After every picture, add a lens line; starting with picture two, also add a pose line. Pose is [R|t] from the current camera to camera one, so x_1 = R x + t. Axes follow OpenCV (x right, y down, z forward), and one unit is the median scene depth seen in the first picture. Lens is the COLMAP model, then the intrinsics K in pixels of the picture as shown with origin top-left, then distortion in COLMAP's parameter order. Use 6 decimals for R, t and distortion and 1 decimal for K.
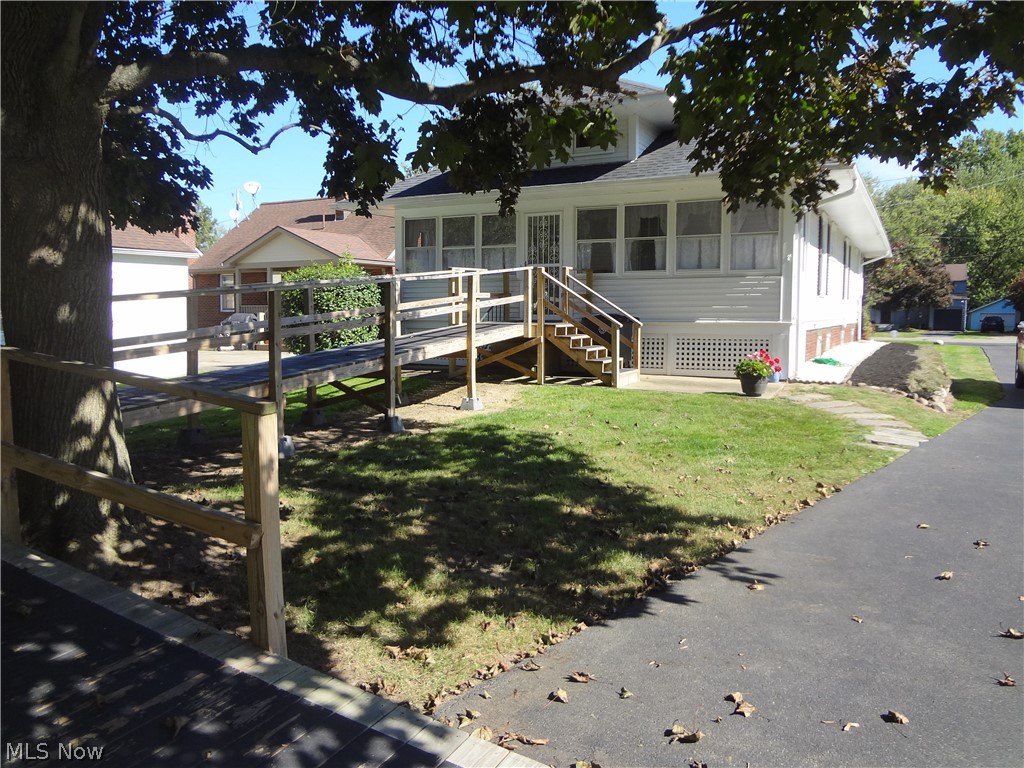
lens RADIAL K [[759.4, 0, 512.0], [0, 759.4, 384.0], [0, 0, 1]] dist [-0.045855, 0.000554]
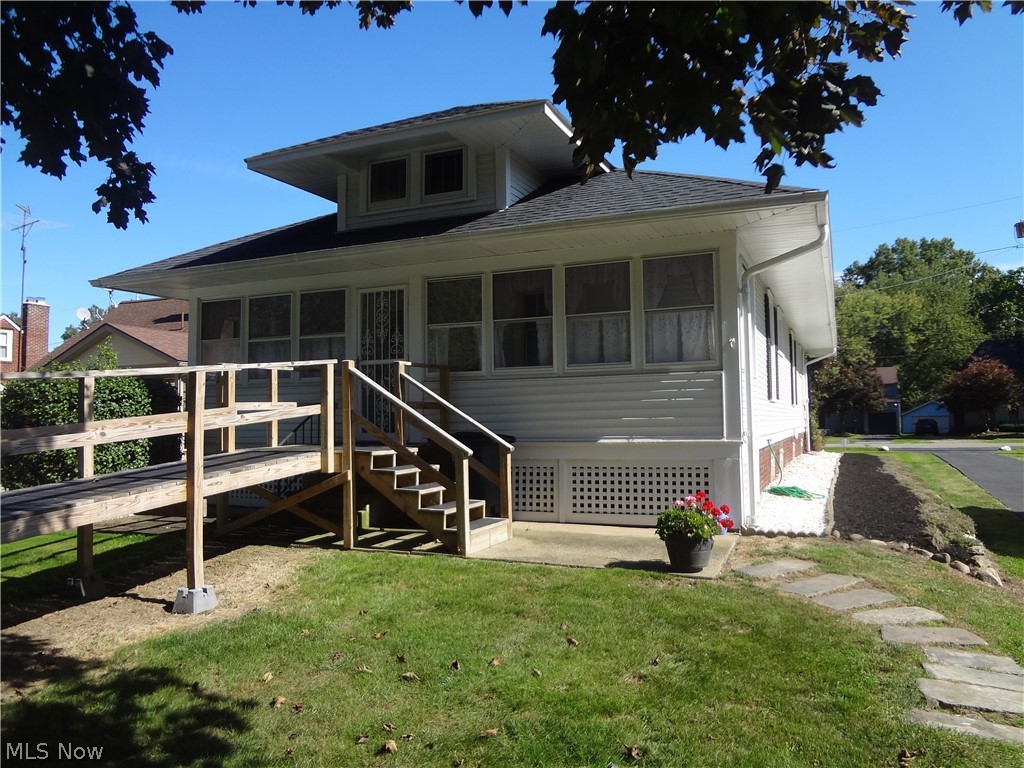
lens RADIAL K [[759.4, 0, 512.0], [0, 759.4, 384.0], [0, 0, 1]] dist [-0.045855, 0.000554]
pose [[0.996668, -0.009622, 0.080996, 0.113099], [0.021157, 0.989526, -0.142793, -0.038497], [-0.078774, 0.144031, 0.986433, 0.341597]]
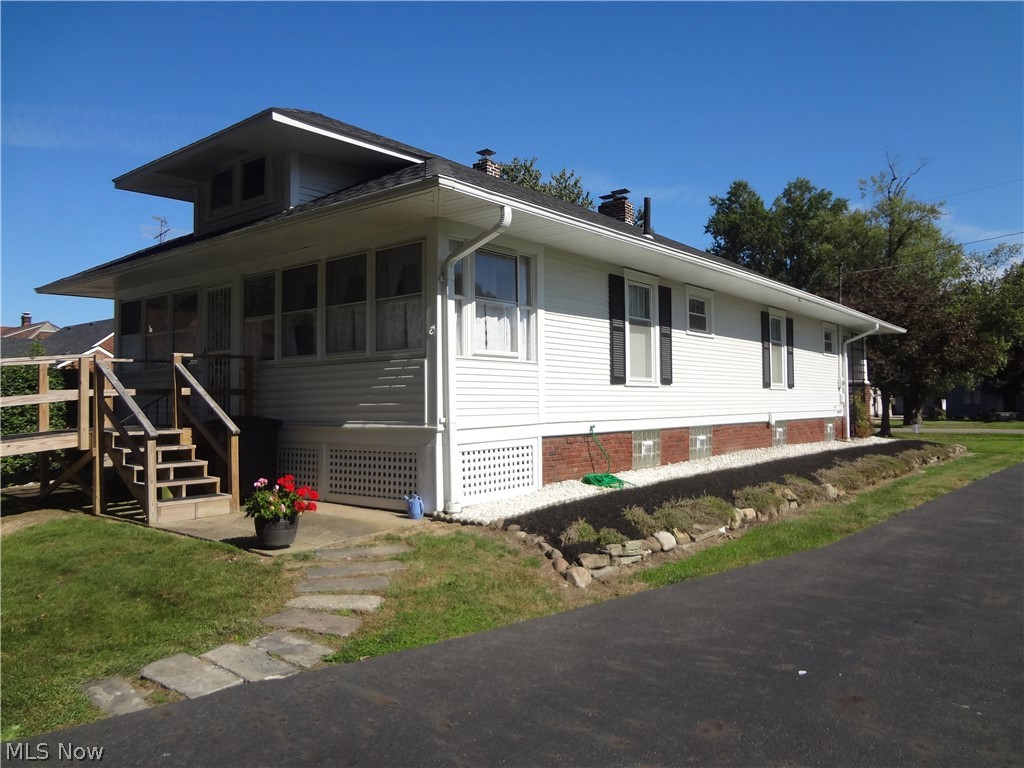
lens RADIAL K [[759.4, 0, 512.0], [0, 759.4, 384.0], [0, 0, 1]] dist [-0.045855, 0.000554]
pose [[0.982324, -0.015793, -0.186522, 0.523831], [-0.006578, 0.992907, -0.118714, -0.038429], [0.187073, 0.117842, 0.975252, 0.339898]]
